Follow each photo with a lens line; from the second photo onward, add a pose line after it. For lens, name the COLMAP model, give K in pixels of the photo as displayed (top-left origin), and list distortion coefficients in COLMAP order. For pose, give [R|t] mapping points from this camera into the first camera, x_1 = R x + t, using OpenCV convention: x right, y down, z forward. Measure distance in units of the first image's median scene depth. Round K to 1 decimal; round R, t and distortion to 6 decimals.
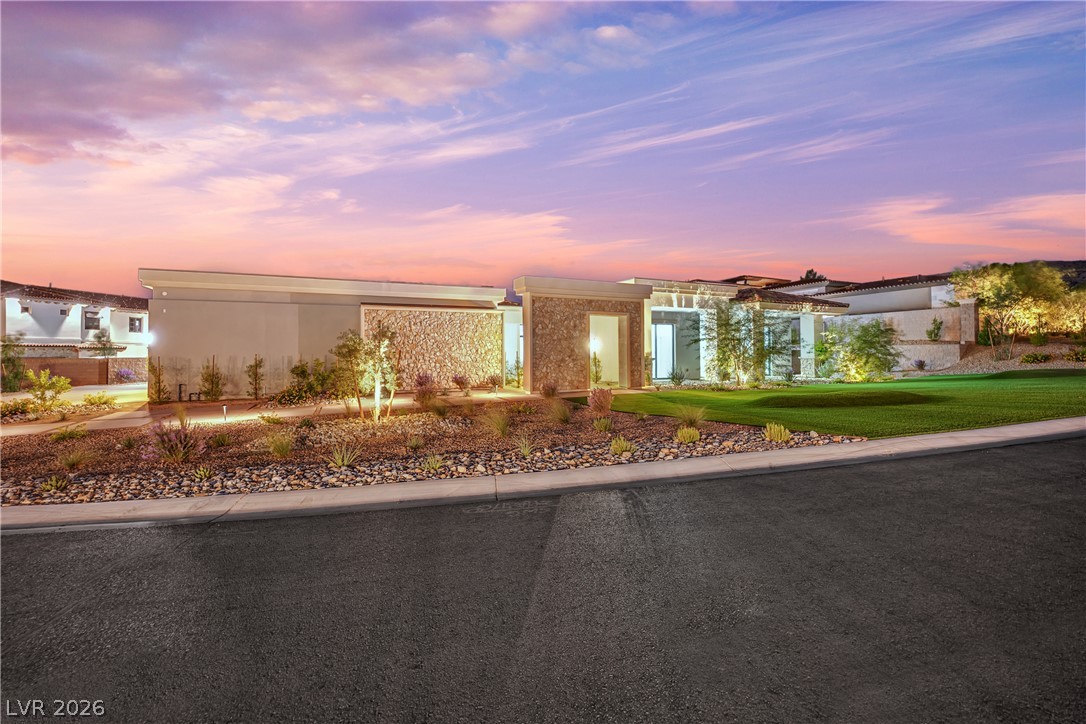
lens RADIAL K [[446.1, 0, 543.0], [0, 446.1, 362.0], [0, 0, 1]] dist [-0.000303, -0.000045]
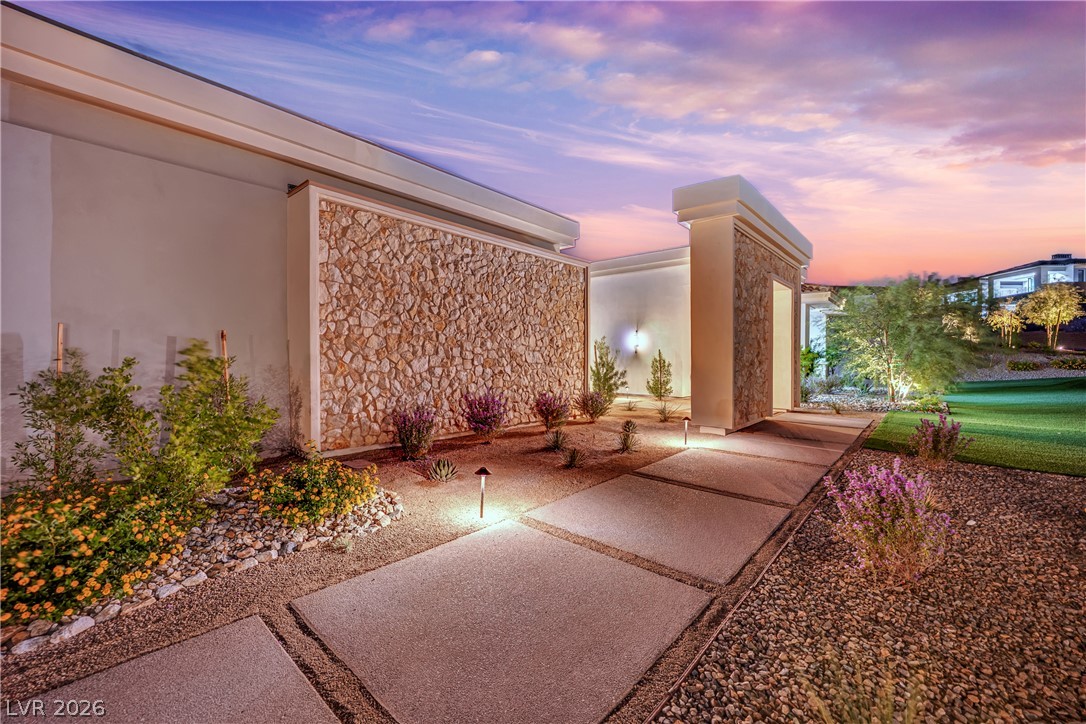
lens RADIAL K [[446.1, 0, 543.0], [0, 446.1, 362.0], [0, 0, 1]] dist [-0.000303, -0.000045]
pose [[0.887300, 0.011696, 0.461044, -0.385707], [-0.006711, 0.999900, -0.012449, 0.003027], [-0.461143, 0.007952, 0.887290, 0.611294]]
